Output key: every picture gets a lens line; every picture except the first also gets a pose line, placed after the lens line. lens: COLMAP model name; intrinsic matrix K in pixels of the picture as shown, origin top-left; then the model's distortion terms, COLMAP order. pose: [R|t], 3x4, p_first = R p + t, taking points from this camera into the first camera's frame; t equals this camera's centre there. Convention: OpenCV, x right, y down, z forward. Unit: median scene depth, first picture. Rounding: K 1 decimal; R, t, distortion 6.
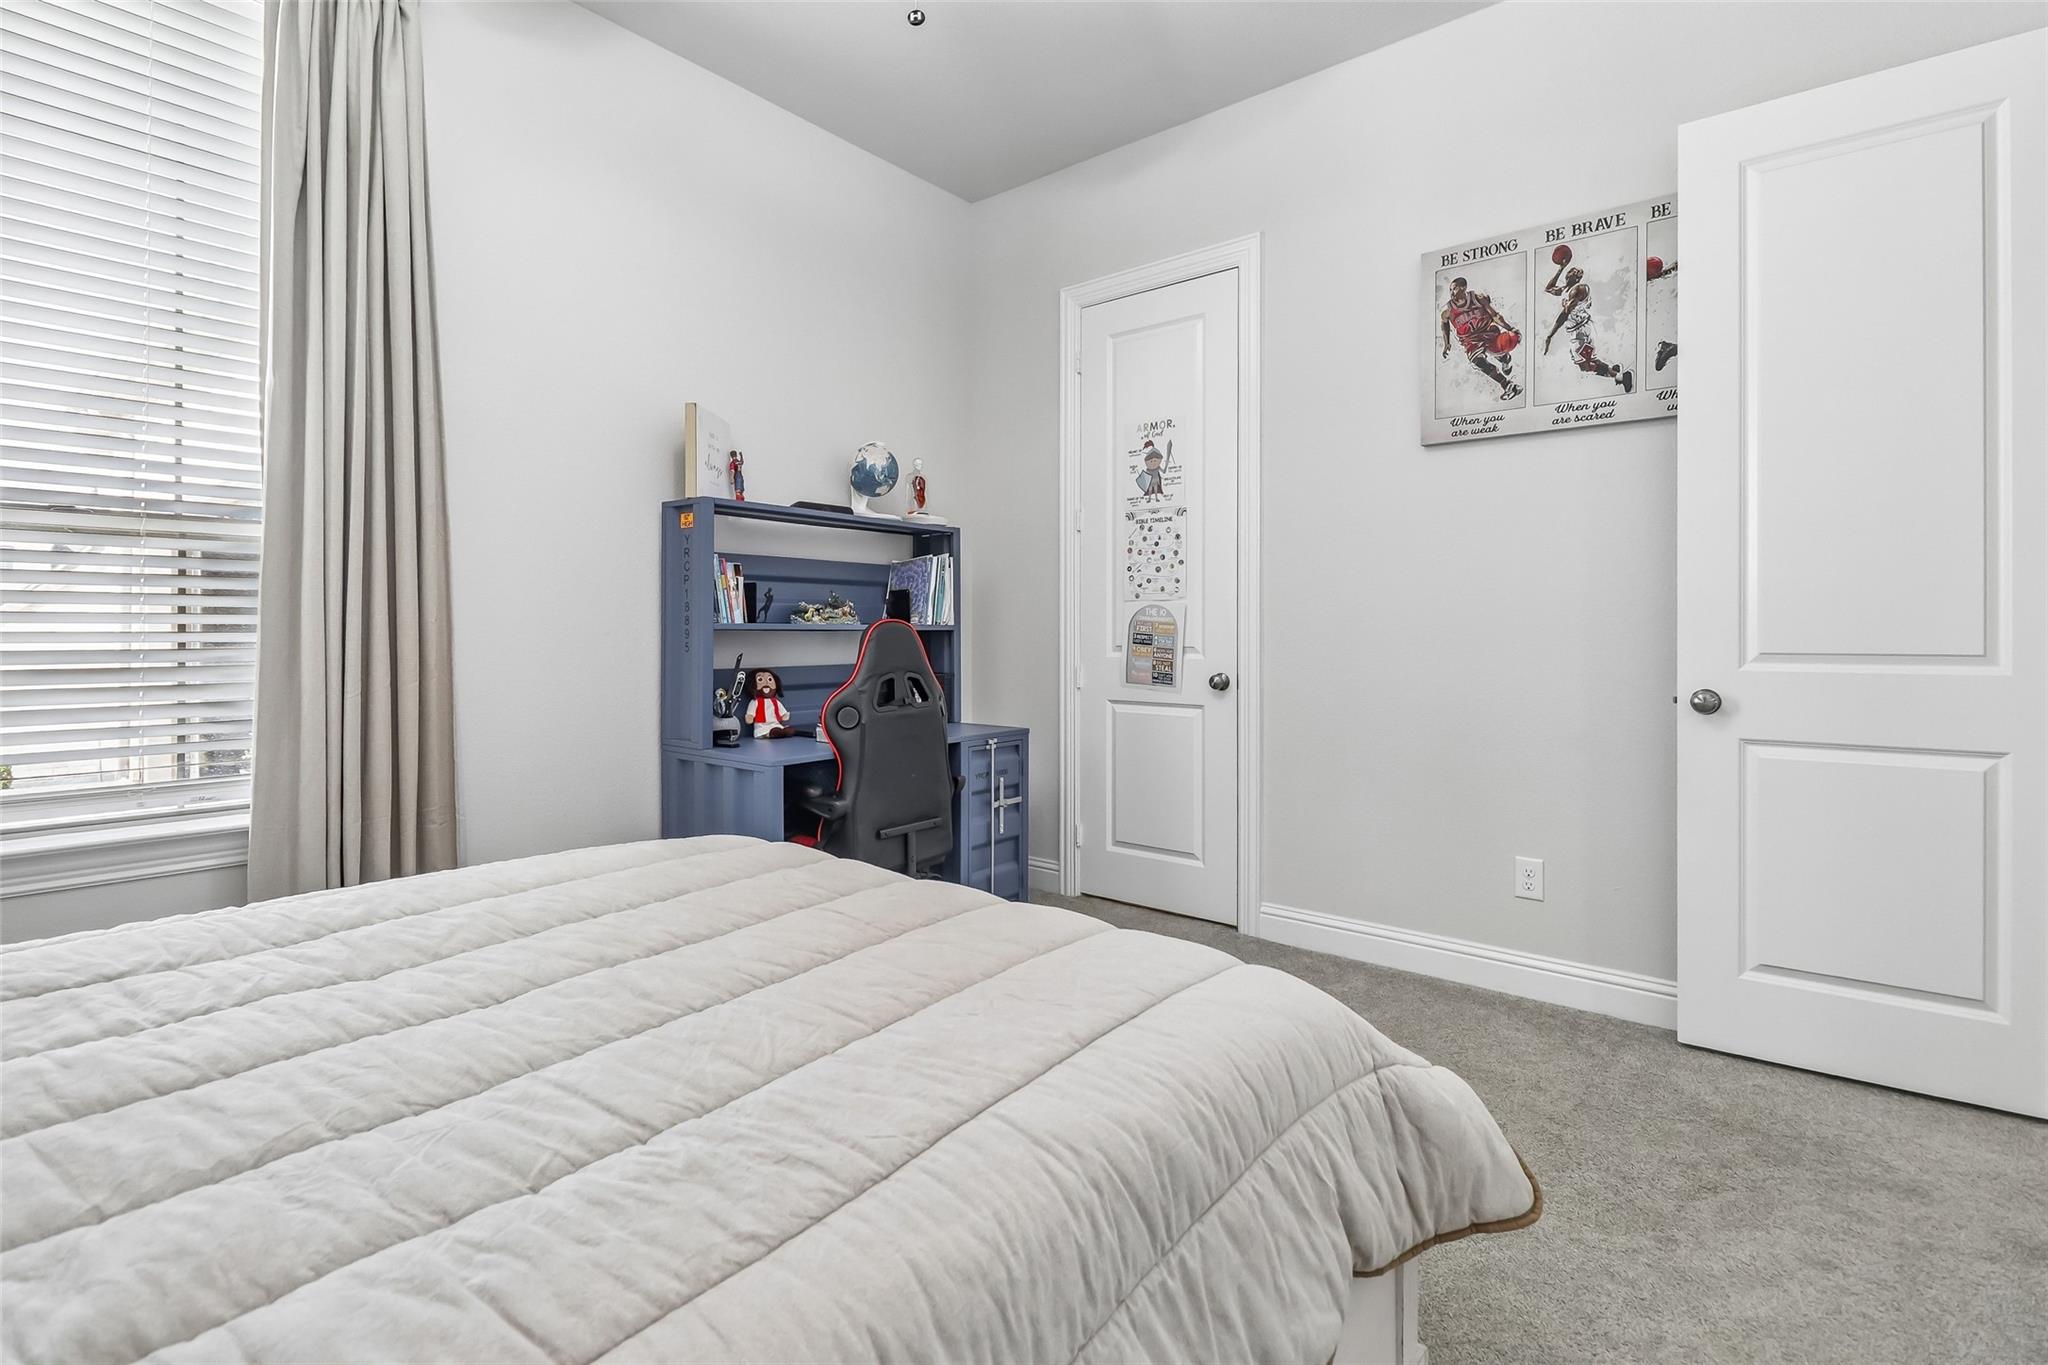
lens RADIAL K [[963.6, 0, 1024.8], [0, 963.6, 642.6], [0, 0, 1]] dist [-0.001739, -0.001119]
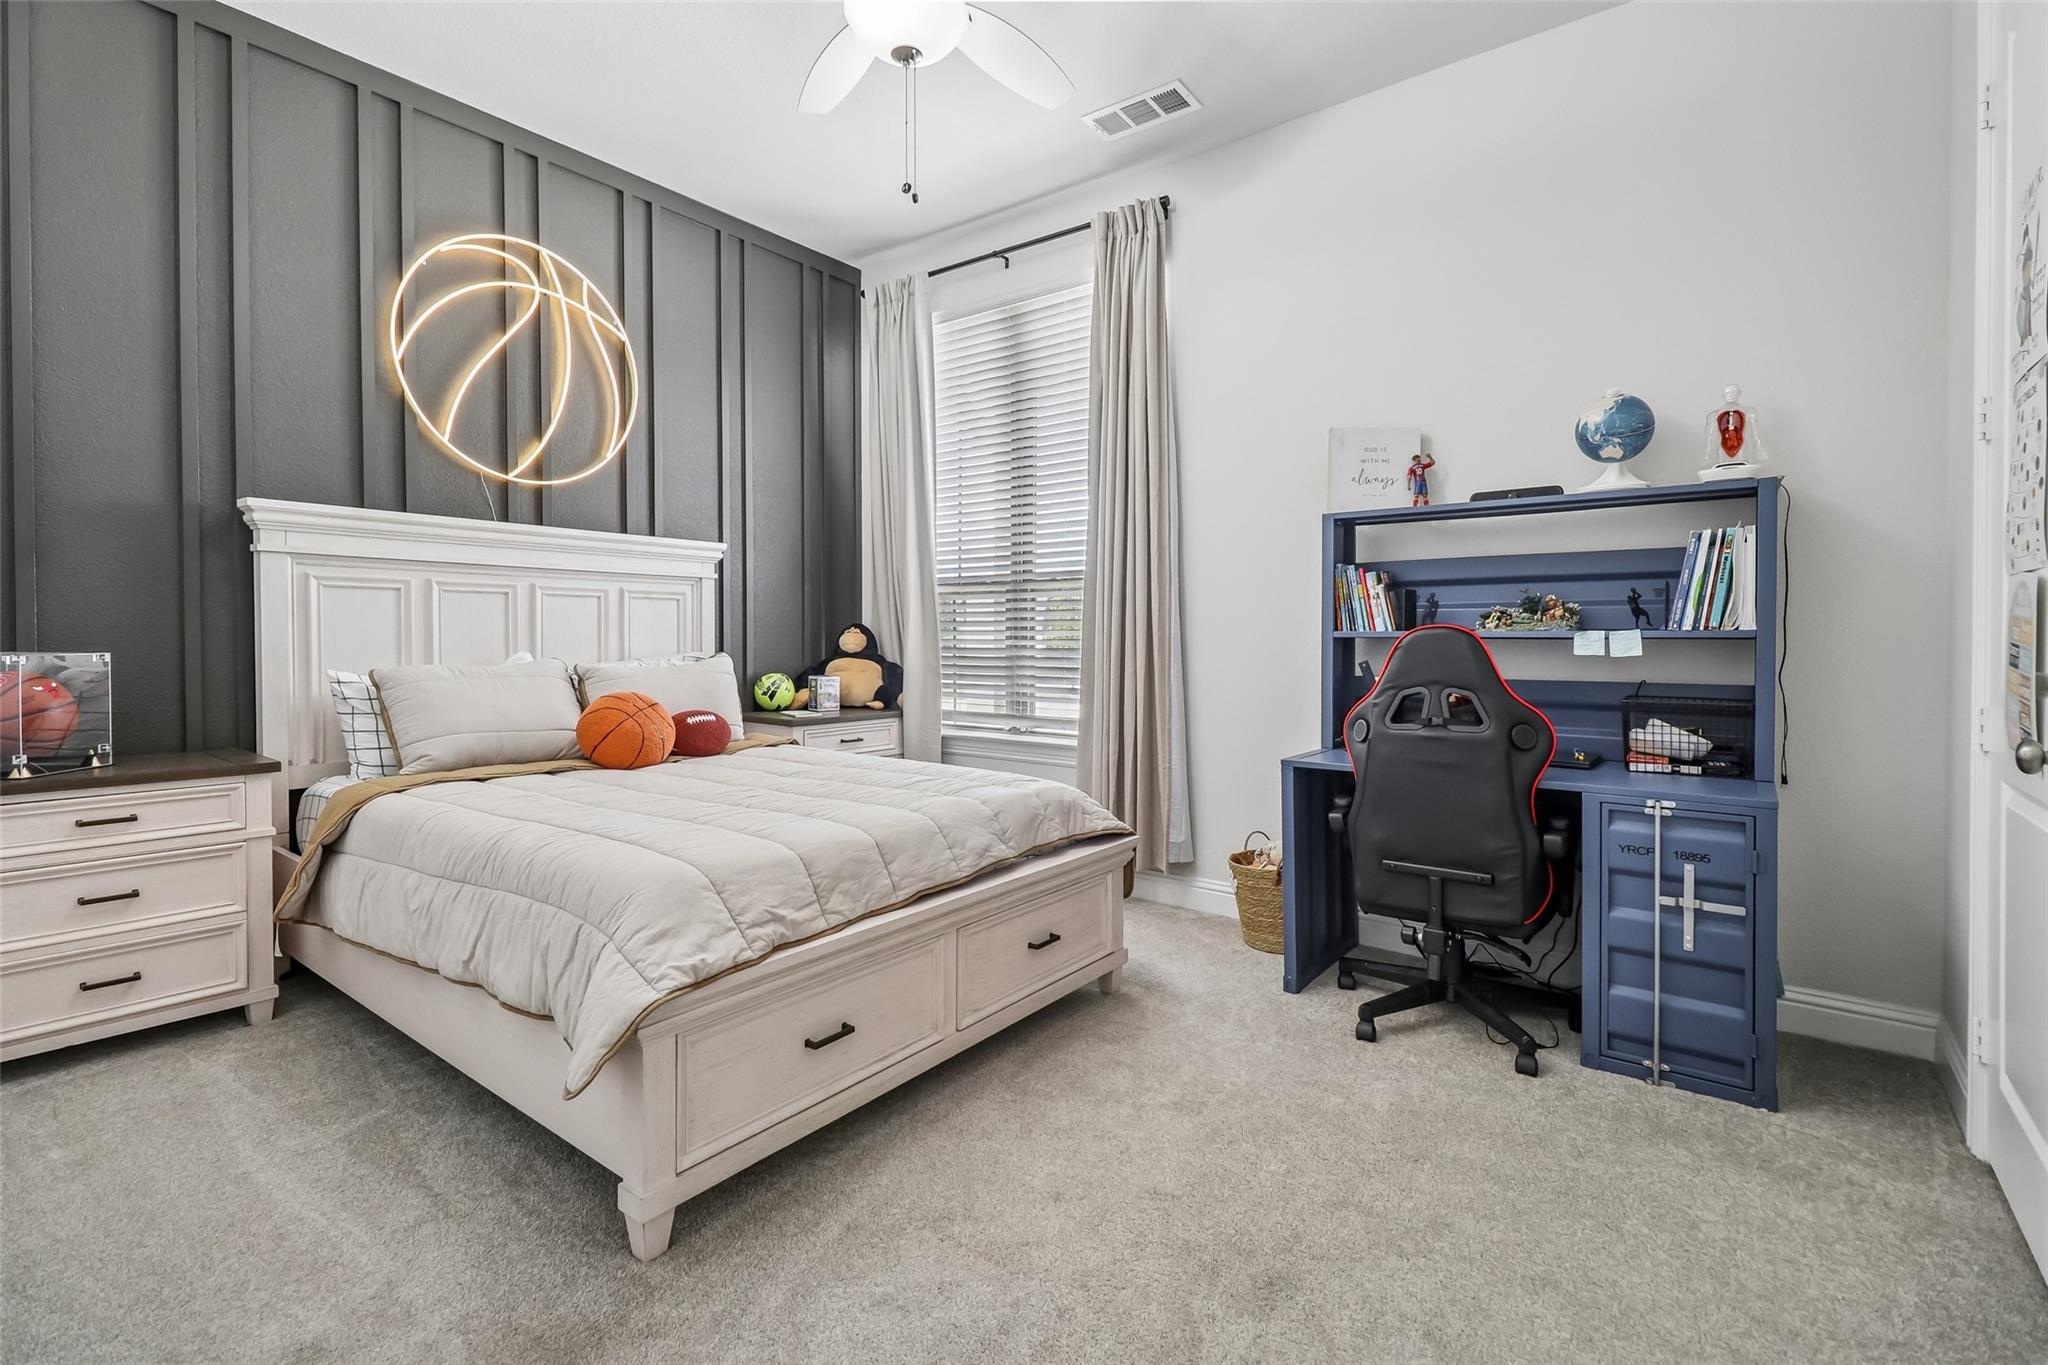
lens RADIAL K [[963.6, 0, 1024.8], [0, 963.6, 642.6], [0, 0, 1]] dist [-0.001739, -0.001119]
pose [[0.007899, 0.004661, -0.999958, 0.663441], [-0.010112, 0.999938, 0.004581, -0.008384], [0.999918, 0.010076, 0.007946, 0.583059]]
